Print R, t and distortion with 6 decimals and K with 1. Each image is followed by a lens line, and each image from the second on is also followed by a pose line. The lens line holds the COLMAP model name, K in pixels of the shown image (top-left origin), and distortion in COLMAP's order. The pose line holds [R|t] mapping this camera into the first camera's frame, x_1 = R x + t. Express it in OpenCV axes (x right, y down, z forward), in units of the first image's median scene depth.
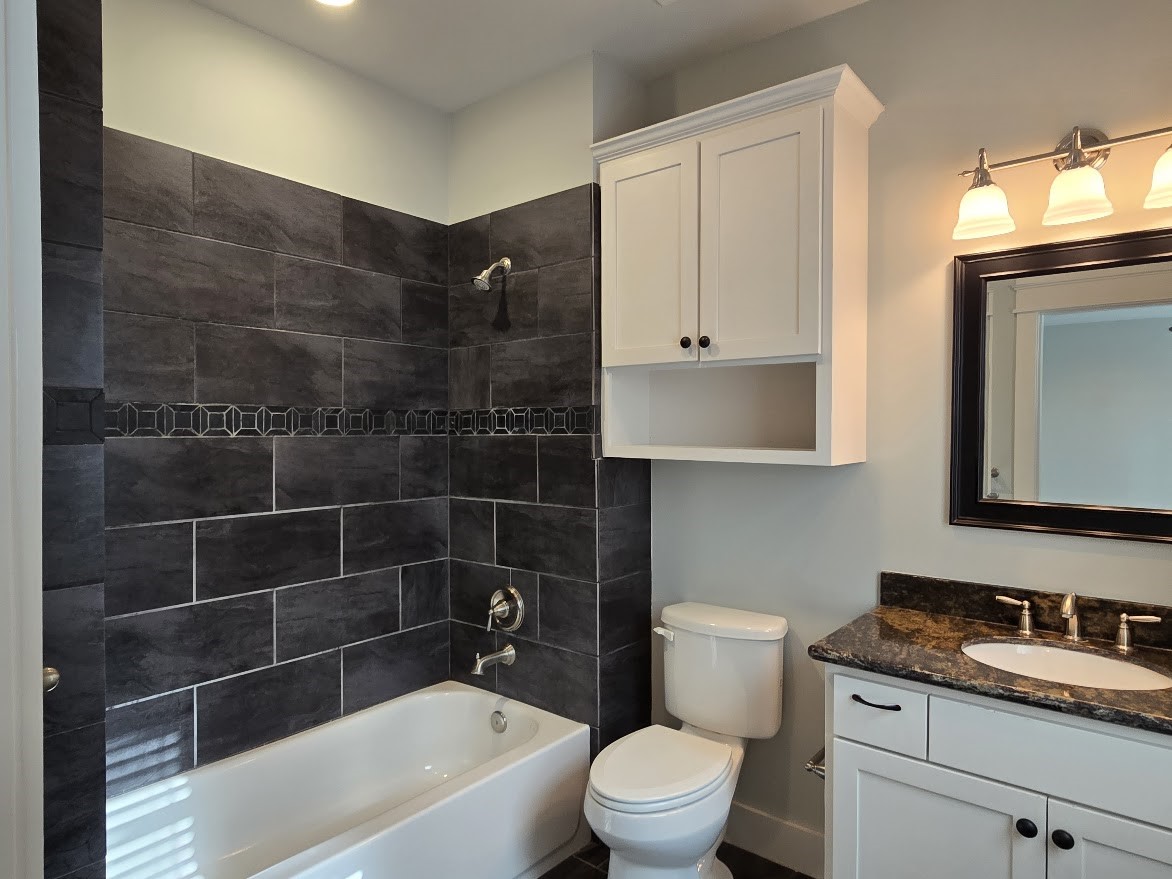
lens RADIAL K [[677.3, 0, 586.0], [0, 677.3, 439.5], [0, 0, 1]] dist [0.003485, 0.000600]
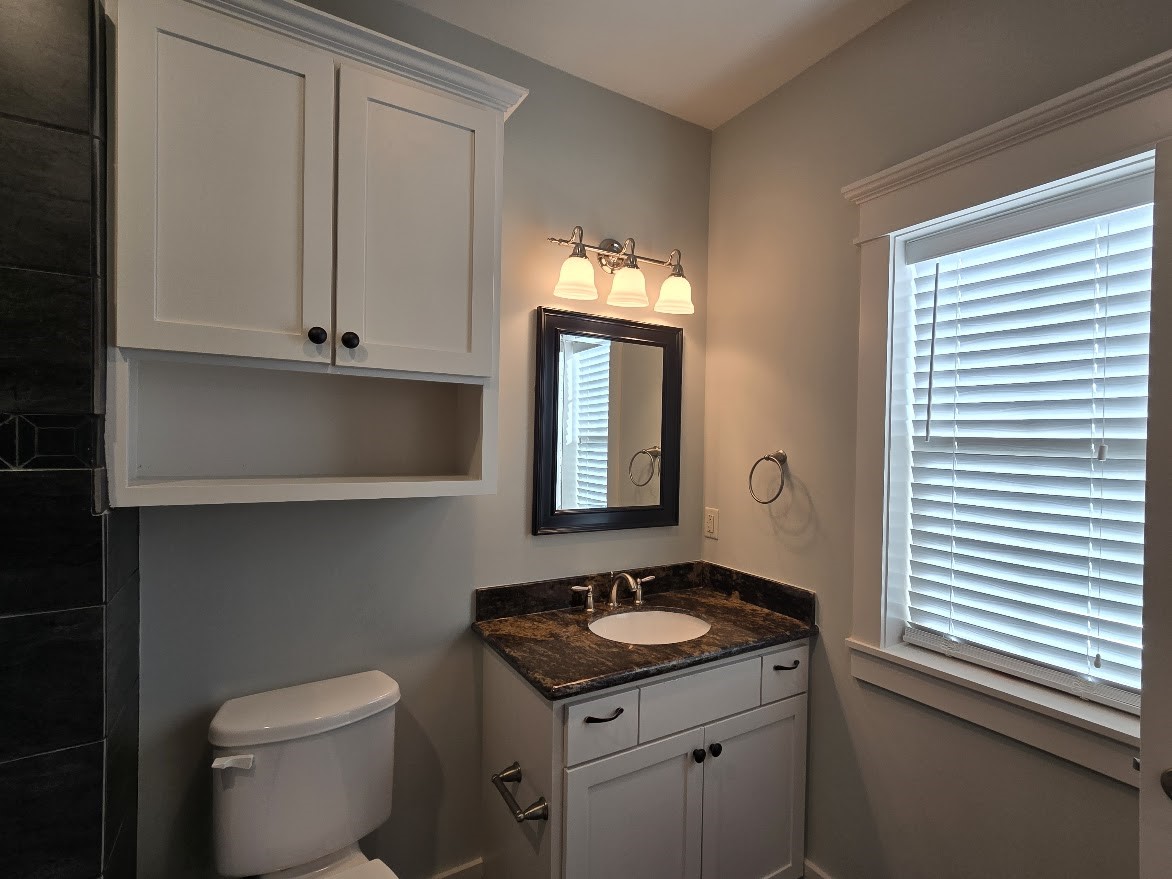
lens RADIAL K [[551.6, 0, 588.3], [0, 551.6, 444.5], [0, 0, 1]] dist [0.000085, 0.000456]
pose [[0.351149, -0.004811, 0.936307, -0.278414], [-0.003034, 0.999976, 0.006276, -0.032358], [-0.936315, -0.005044, 0.351126, 0.506144]]
